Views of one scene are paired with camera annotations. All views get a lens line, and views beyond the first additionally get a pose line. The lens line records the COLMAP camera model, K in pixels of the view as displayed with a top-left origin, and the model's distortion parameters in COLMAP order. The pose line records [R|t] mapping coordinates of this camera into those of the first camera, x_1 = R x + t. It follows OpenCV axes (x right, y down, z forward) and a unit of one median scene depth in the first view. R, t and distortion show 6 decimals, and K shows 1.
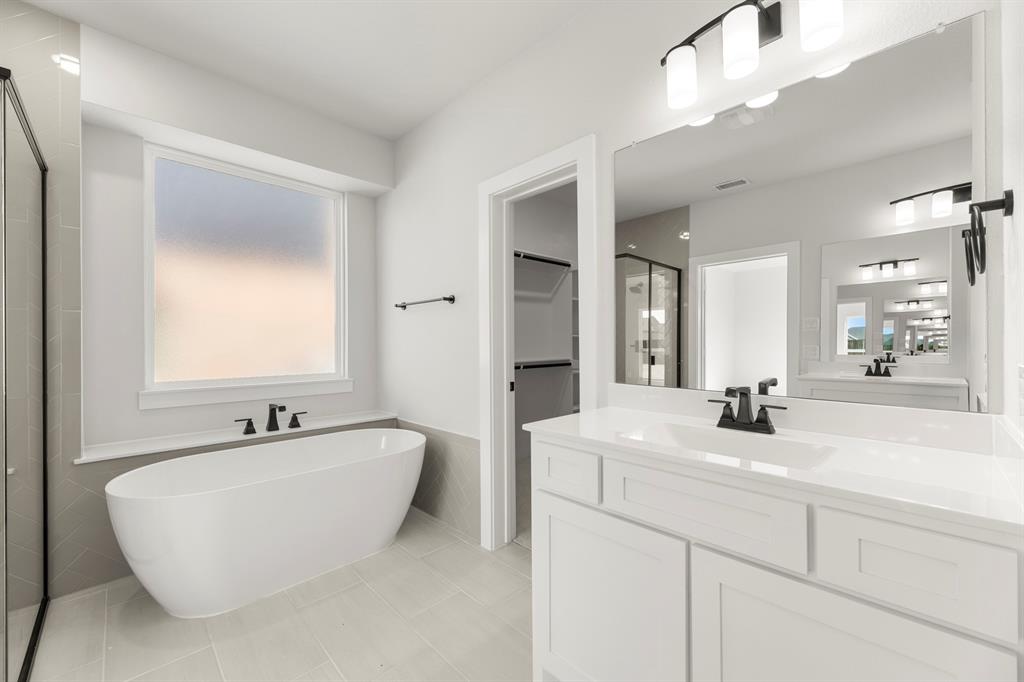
lens RADIAL K [[400.7, 0, 518.9], [0, 400.7, 346.7], [0, 0, 1]] dist [-0.001115, -0.000045]
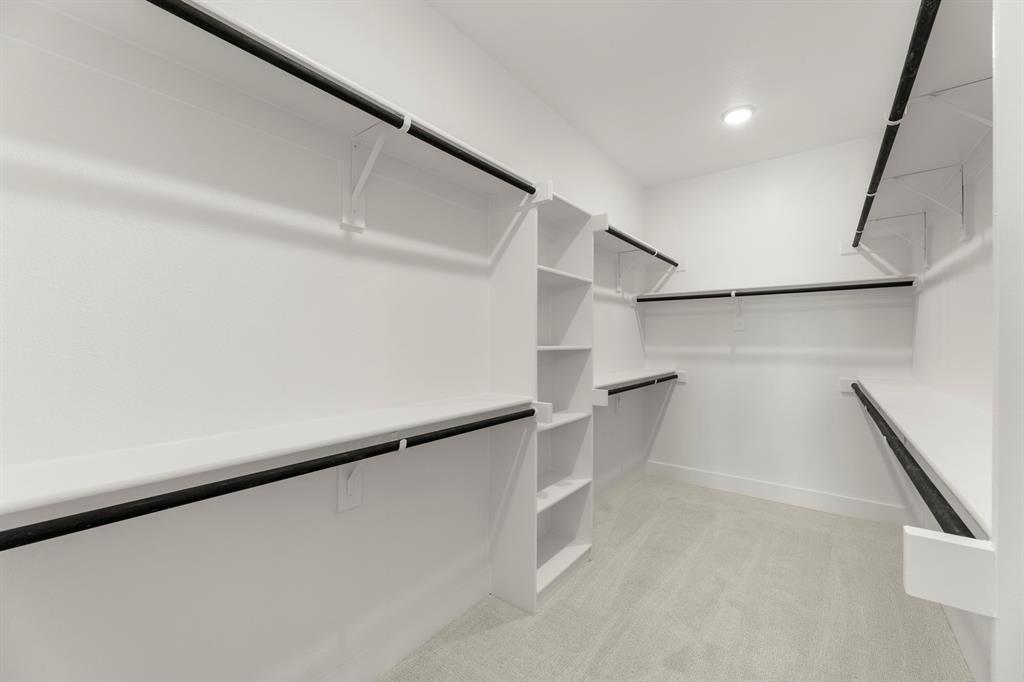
lens RADIAL K [[400.7, 0, 513.7], [0, 400.7, 341.2], [0, 0, 1]] dist [-0.001115, -0.000045]
pose [[0.992022, 0.009933, 0.125669, 0.072970], [-0.008866, 0.999920, -0.009046, -0.044739], [-0.125749, 0.007859, 0.992031, 0.797949]]
